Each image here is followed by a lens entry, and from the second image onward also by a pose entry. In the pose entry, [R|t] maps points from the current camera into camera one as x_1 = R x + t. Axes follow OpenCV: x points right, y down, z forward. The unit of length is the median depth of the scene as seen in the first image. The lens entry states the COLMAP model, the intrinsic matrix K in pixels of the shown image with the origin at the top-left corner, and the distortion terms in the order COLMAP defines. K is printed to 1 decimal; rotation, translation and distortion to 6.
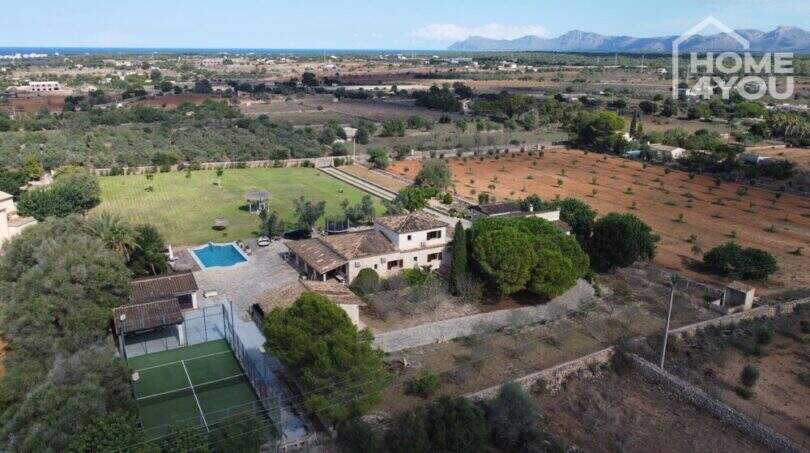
lens RADIAL K [[602.9, 0, 405.0], [0, 602.9, 226.5], [0, 0, 1]] dist [-0.003752, -0.005031]
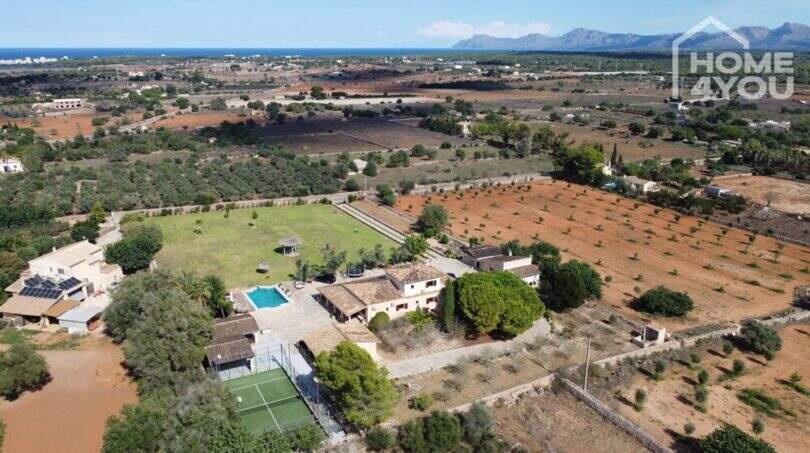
lens RADIAL K [[602.9, 0, 405.0], [0, 602.9, 226.5], [0, 0, 1]] dist [-0.003752, -0.005031]
pose [[0.999959, -0.003120, -0.008505, 0.002103], [0.003147, 0.999990, 0.003198, -0.100319], [0.008495, -0.003225, 0.999959, -0.278884]]
